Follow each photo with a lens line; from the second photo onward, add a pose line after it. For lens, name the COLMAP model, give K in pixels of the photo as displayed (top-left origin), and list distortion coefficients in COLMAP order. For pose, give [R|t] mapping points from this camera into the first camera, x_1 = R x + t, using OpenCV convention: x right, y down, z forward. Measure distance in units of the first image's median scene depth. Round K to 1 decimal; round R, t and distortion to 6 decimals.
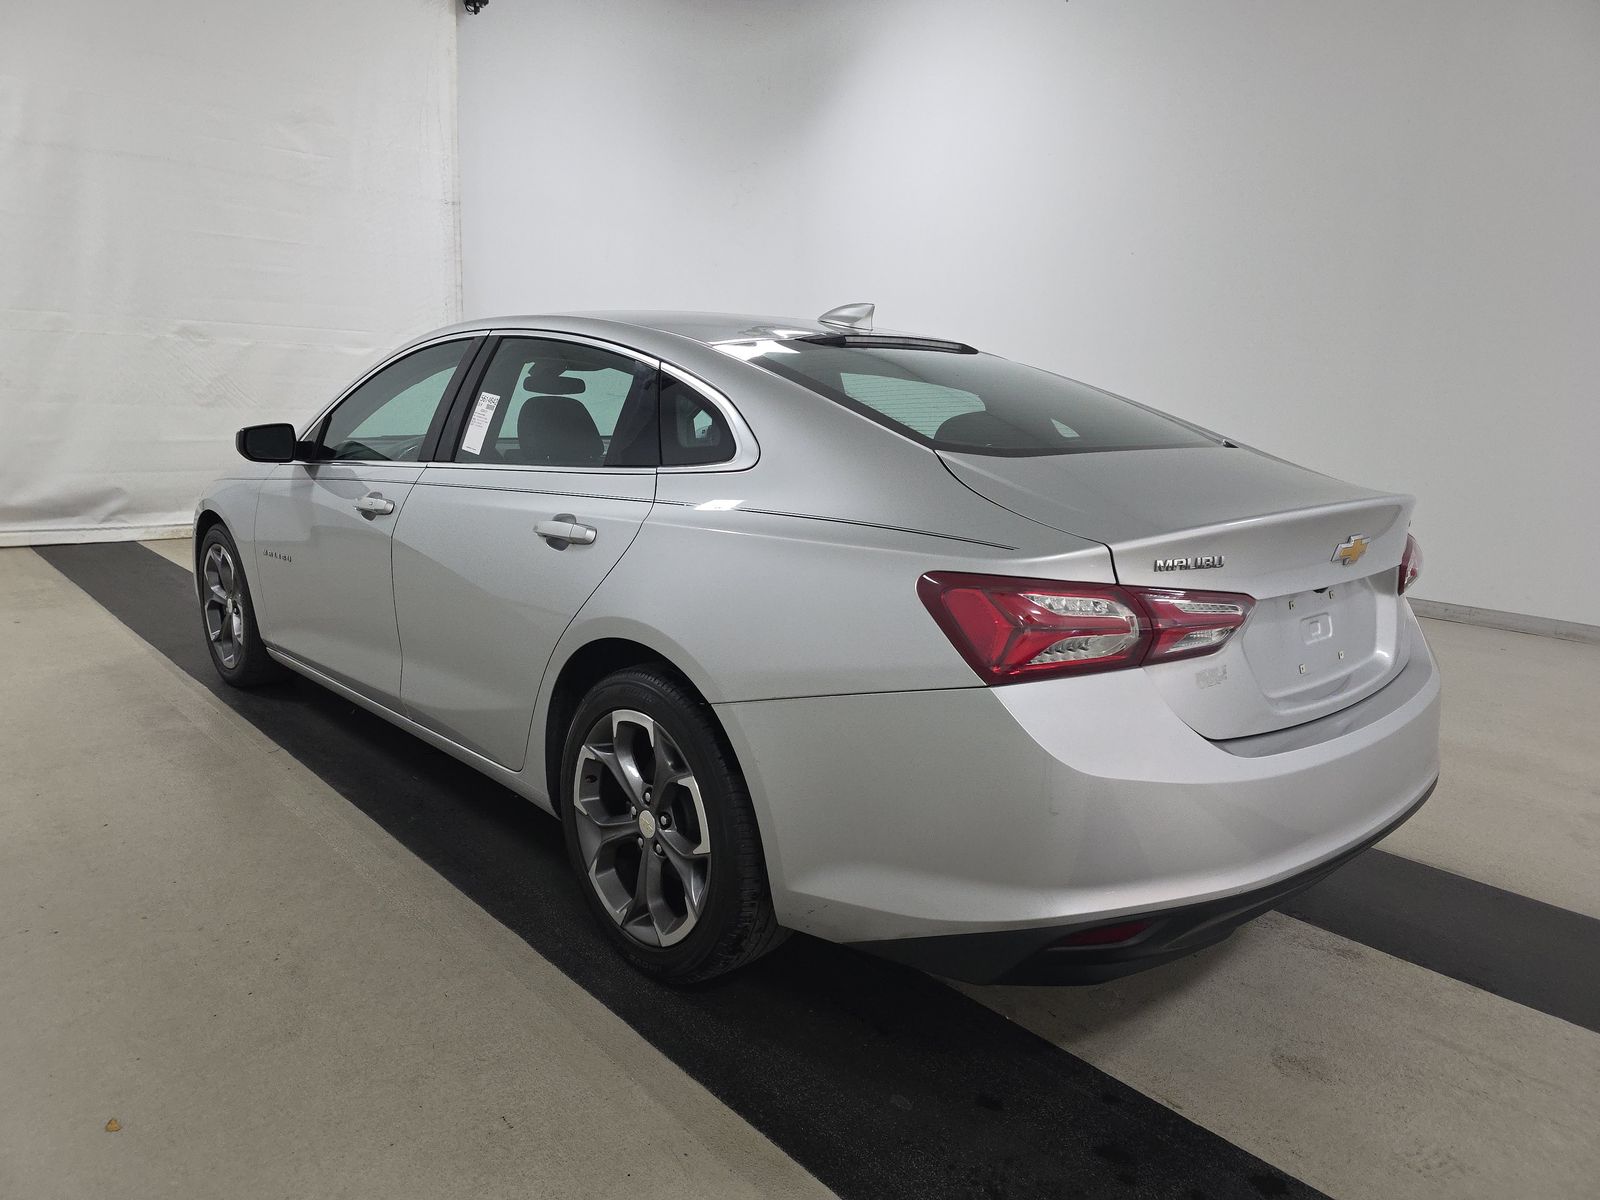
lens RADIAL K [[1077.9, 0, 800.0], [0, 1077.9, 600.0], [0, 0, 1]] dist [0.055542, -0.046000]
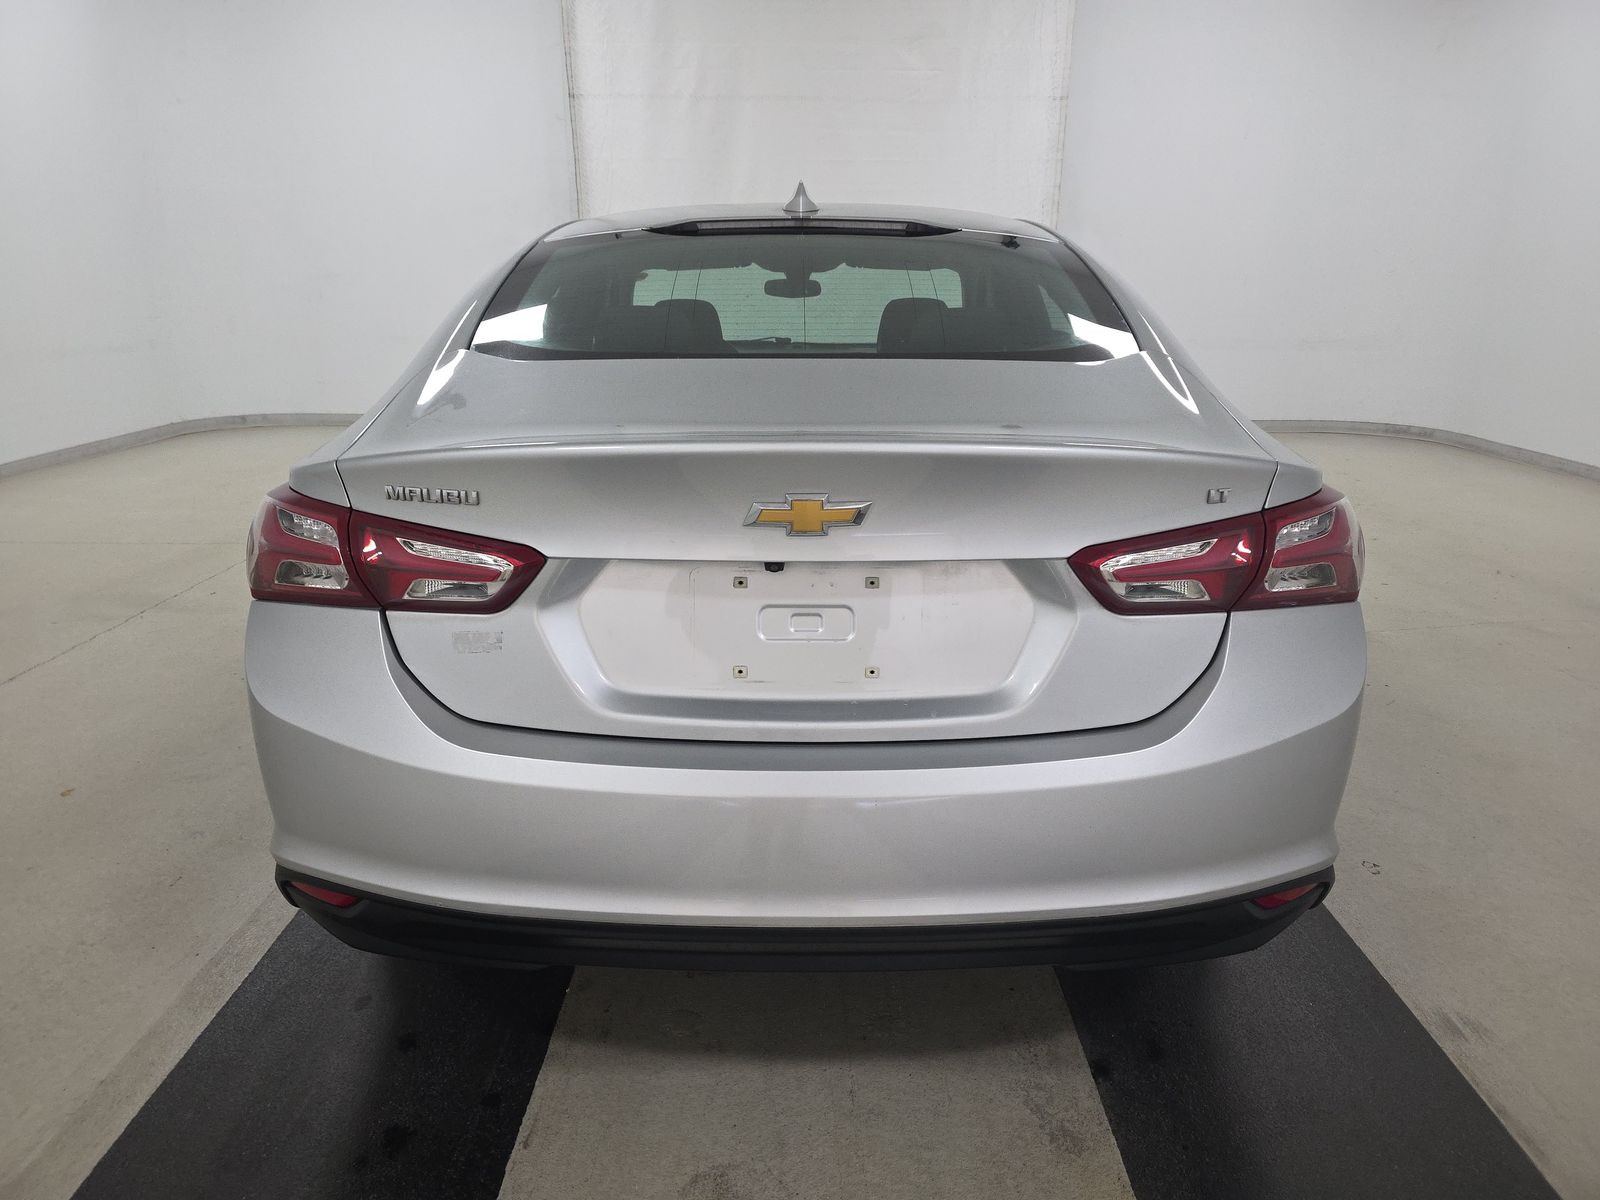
lens RADIAL K [[1077.9, 0, 800.0], [0, 1077.9, 600.0], [0, 0, 1]] dist [0.055542, -0.046000]
pose [[0.729762, 0.170664, -0.662059, 0.680354], [-0.117527, 0.985244, 0.124428, -0.054866], [0.673525, -0.012993, 0.739051, 0.362883]]
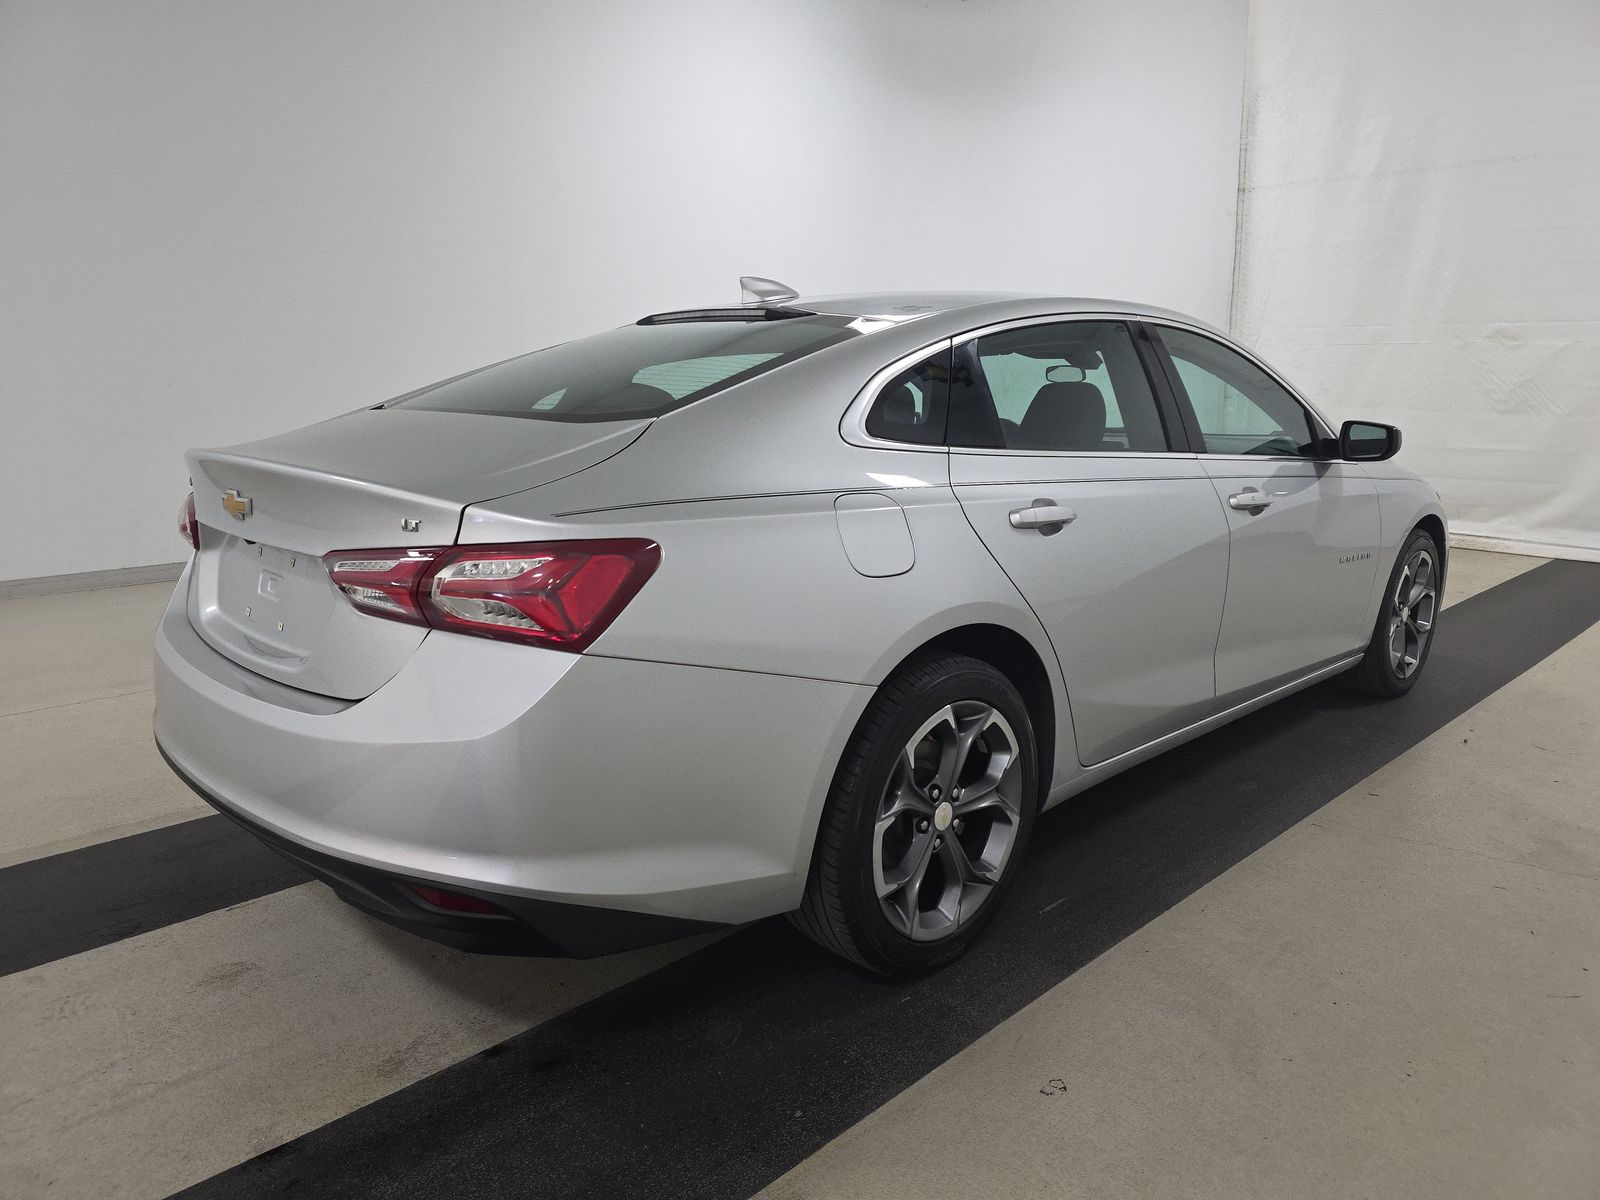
lens RADIAL K [[1090.9, 0, 817.2], [0, 1090.9, 600.5], [0, 0, 1]] dist [0.052955, -0.042656]
pose [[0.021272, 0.175418, -0.984264, 1.090173], [-0.199401, 0.965452, 0.167755, -0.169160], [0.979687, 0.192694, 0.055516, 1.059473]]
